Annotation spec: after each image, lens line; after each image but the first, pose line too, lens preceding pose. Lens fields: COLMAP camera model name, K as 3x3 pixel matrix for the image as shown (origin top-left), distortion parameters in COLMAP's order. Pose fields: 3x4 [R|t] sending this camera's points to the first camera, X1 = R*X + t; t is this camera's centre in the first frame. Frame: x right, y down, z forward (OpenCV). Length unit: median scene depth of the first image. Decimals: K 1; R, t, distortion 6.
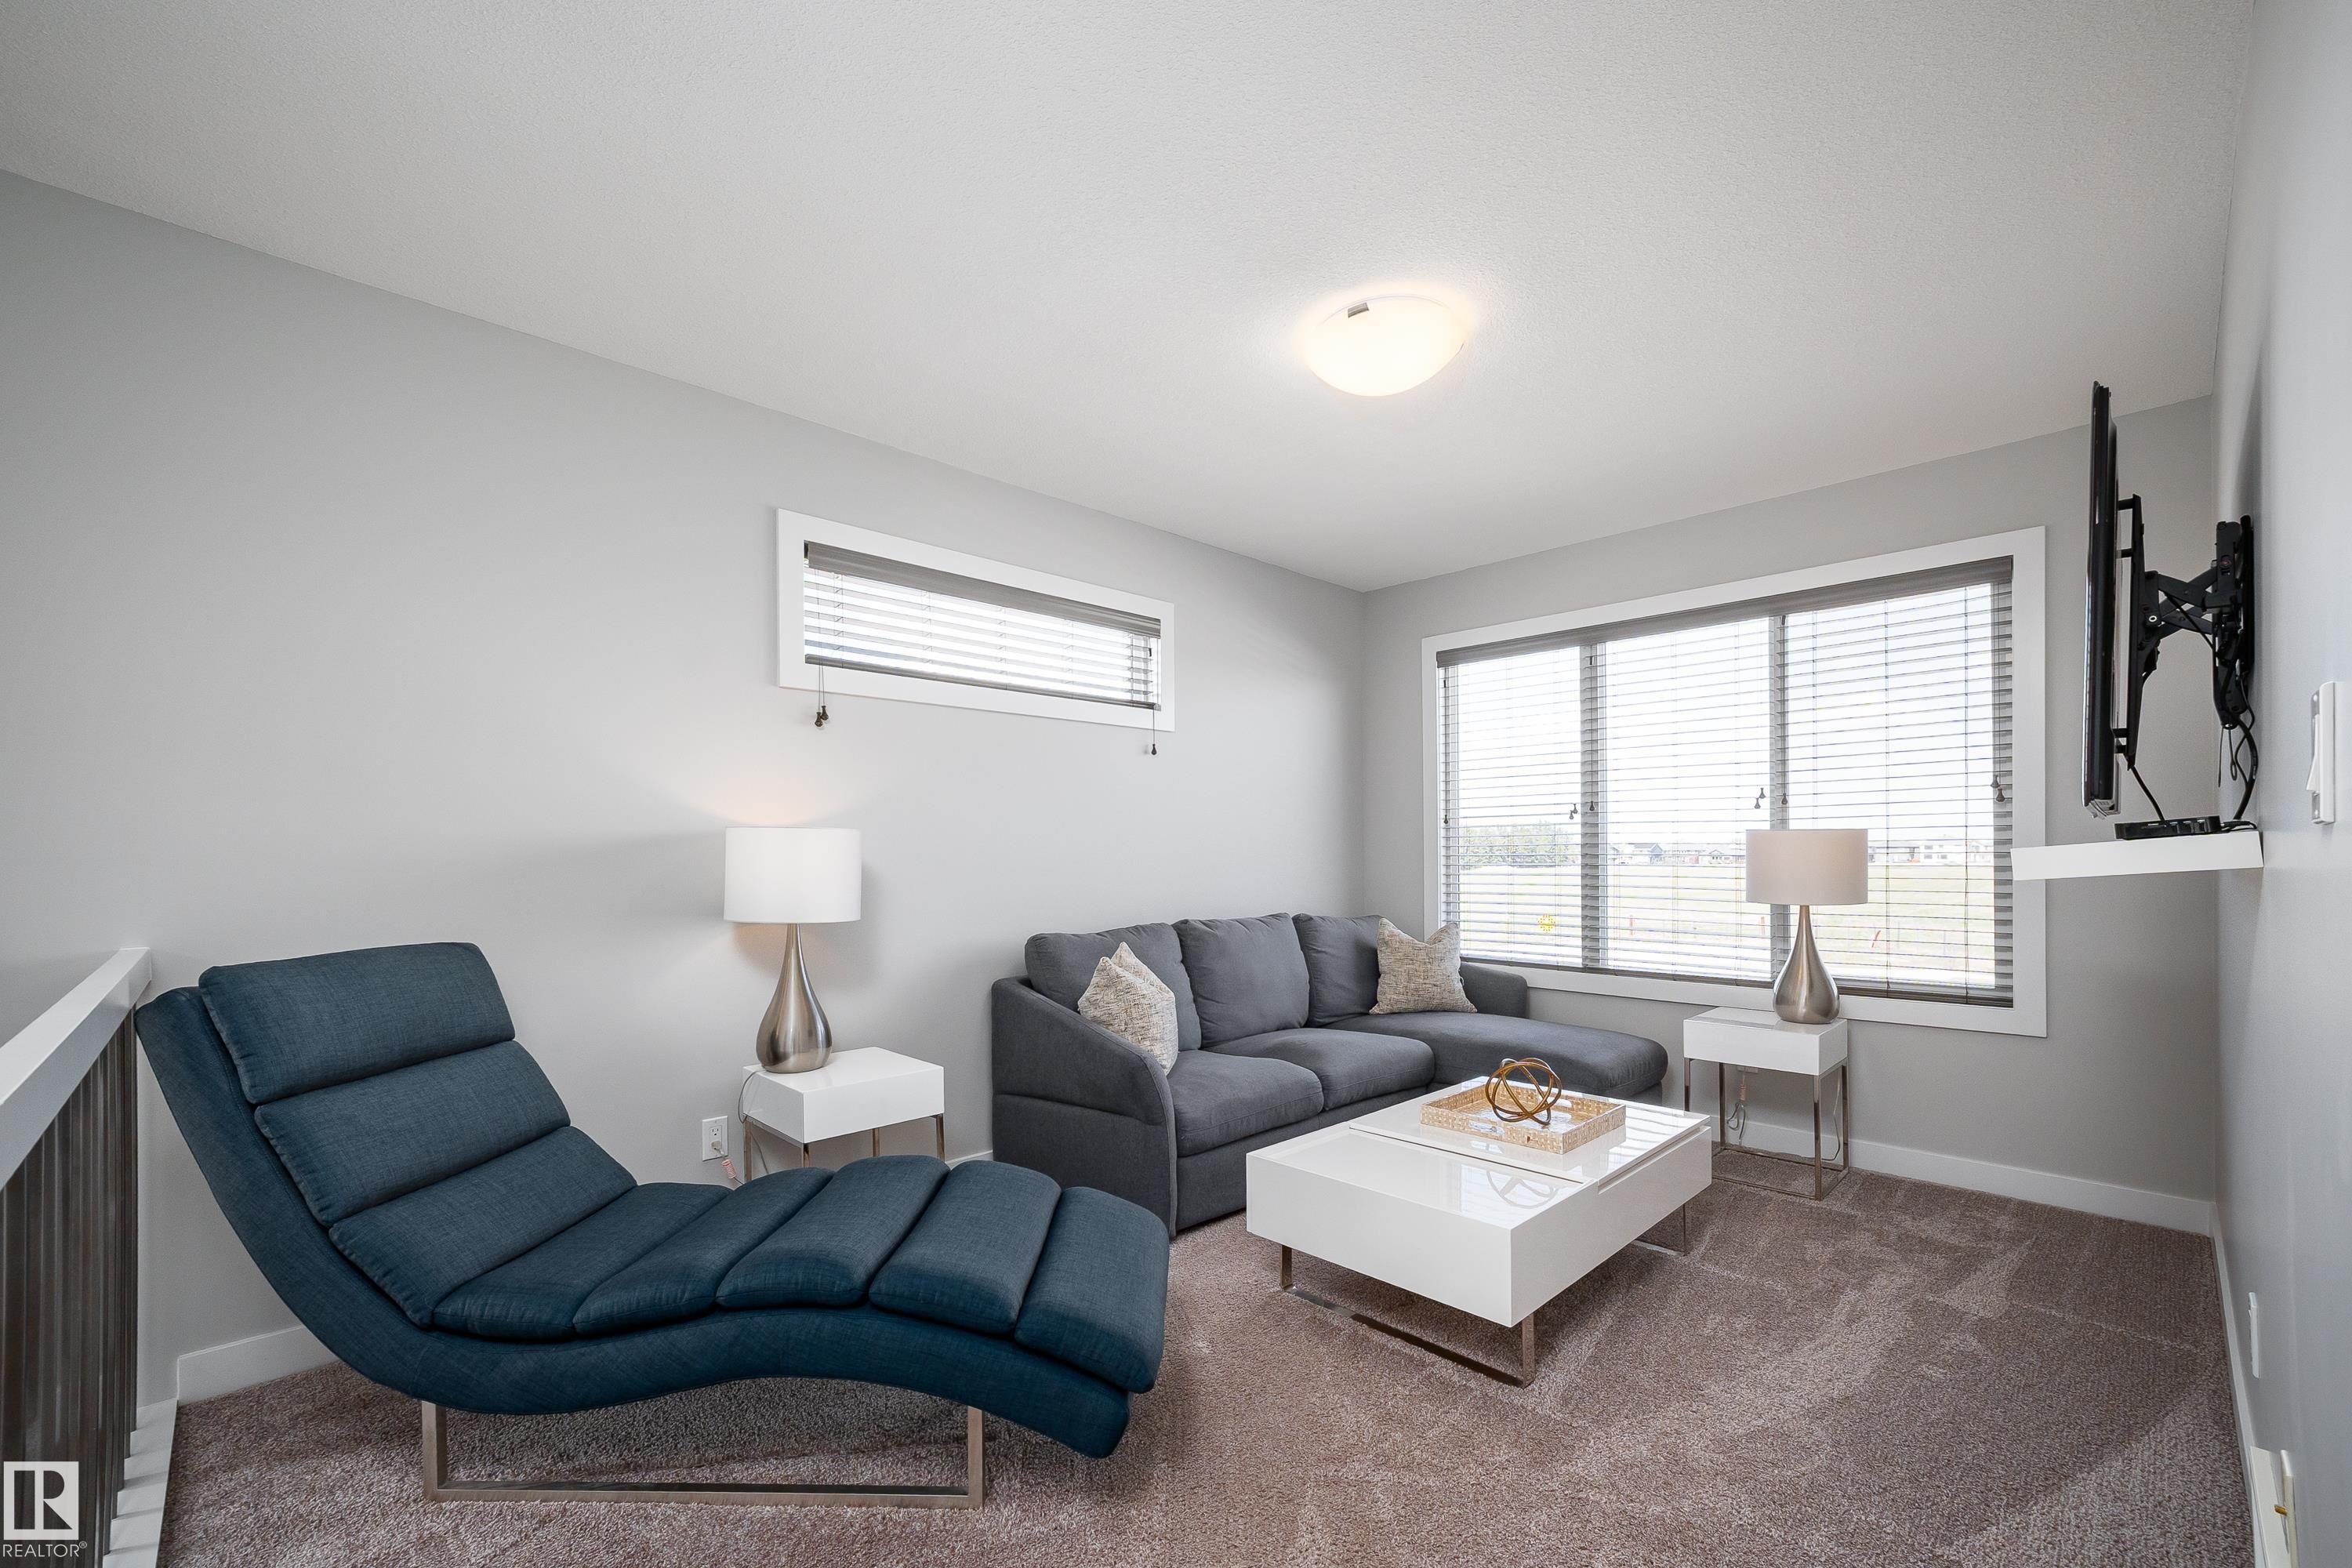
lens RADIAL K [[979.8, 0, 1124.0], [0, 979.8, 854.0], [0, 0, 1]] dist [-0.018832, 0.003377]
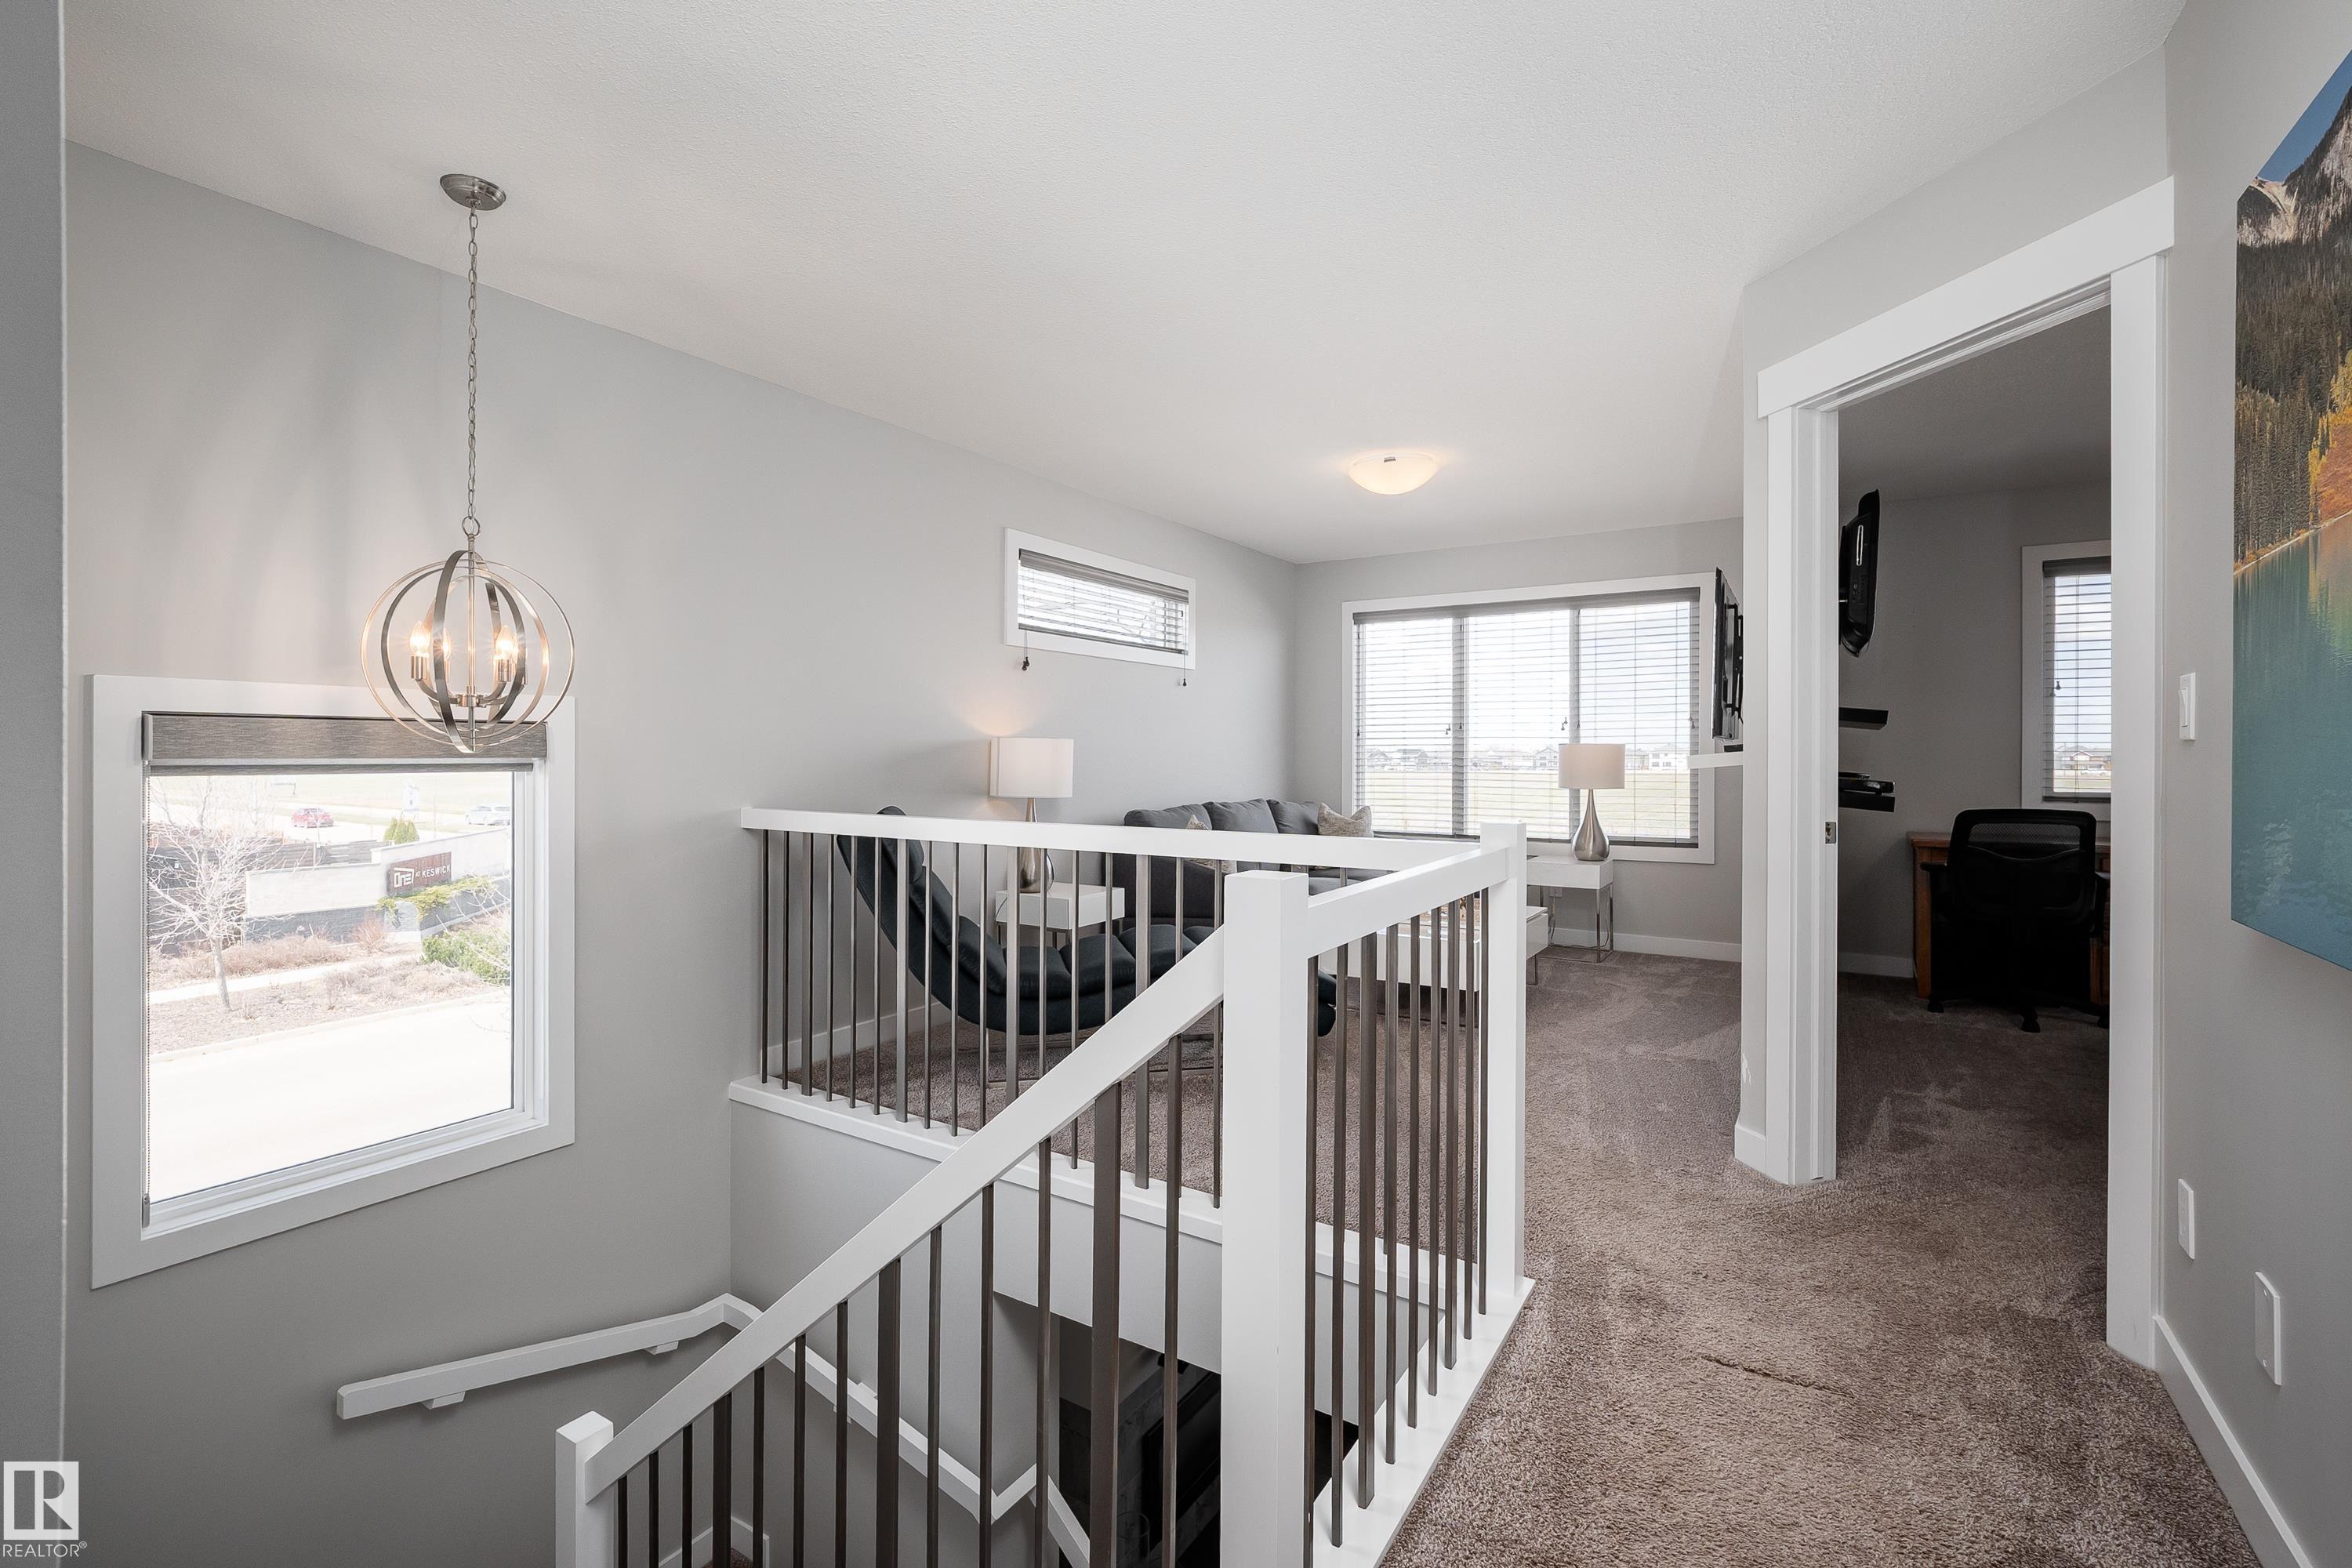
lens RADIAL K [[979.8, 0, 1176.5], [0, 979.8, 765.1], [0, 0, 1]] dist [-0.018832, 0.003377]
pose [[0.972262, 0.003562, 0.233868, -0.337755], [-0.004927, 0.999974, 0.005249, 0.004942], [-0.233843, -0.006256, 0.972254, -0.406494]]
